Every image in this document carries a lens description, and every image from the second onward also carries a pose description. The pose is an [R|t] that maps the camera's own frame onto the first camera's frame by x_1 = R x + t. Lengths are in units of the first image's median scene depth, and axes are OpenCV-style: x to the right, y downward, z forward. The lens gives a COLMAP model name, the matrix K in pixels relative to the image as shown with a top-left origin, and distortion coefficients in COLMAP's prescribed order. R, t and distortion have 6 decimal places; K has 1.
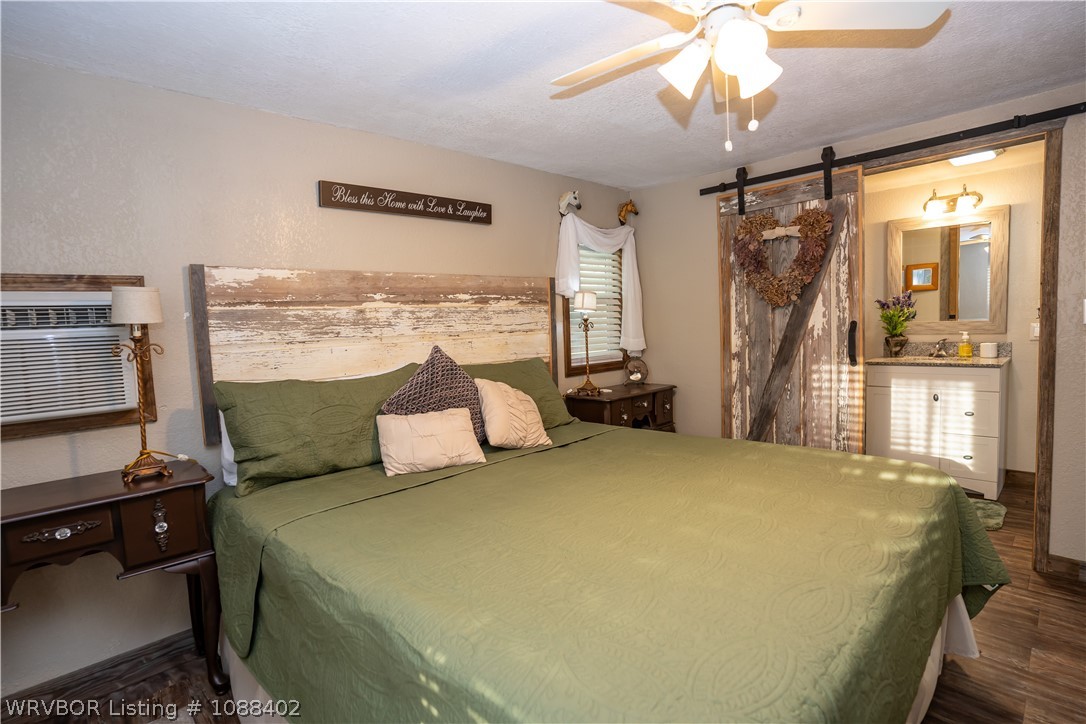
lens RADIAL K [[534.0, 0, 540.6], [0, 534.0, 364.5], [0, 0, 1]] dist [-0.066543, 0.028954]
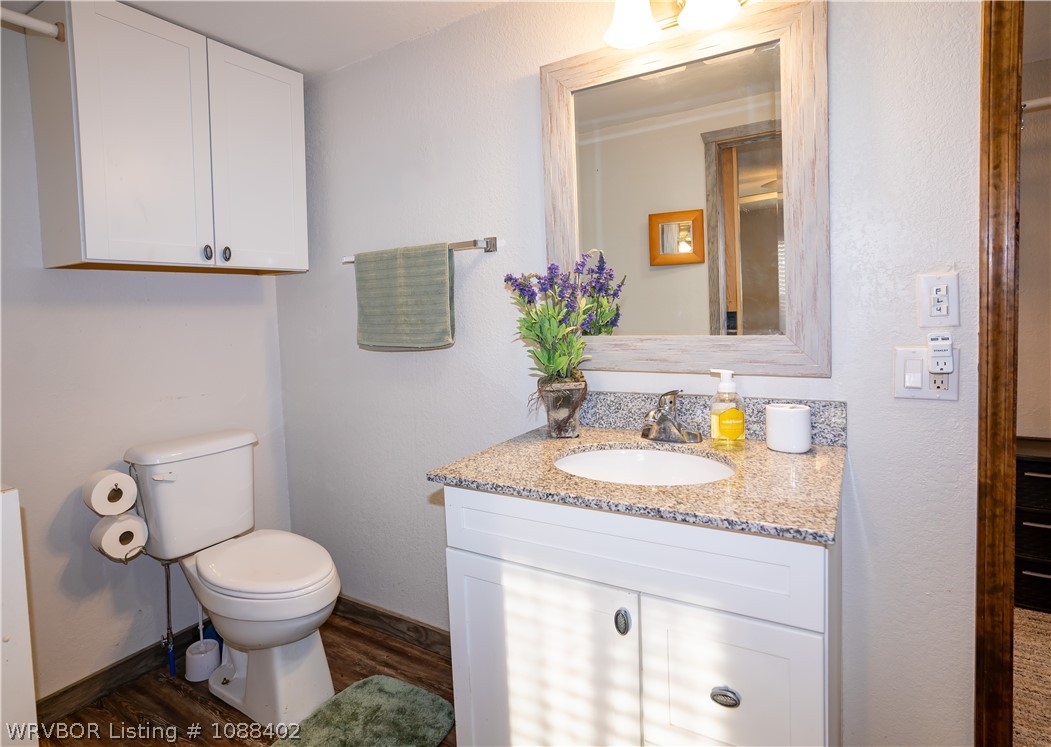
lens RADIAL K [[567.5, 0, 528.1], [0, 567.5, 337.4], [0, 0, 1]] dist [-0.002589, -0.000394]
pose [[0.969241, -0.009276, 0.245939, 0.588624], [0.019076, 0.999115, -0.037497, -0.070317], [-0.245374, 0.041035, 0.968560, 0.653284]]
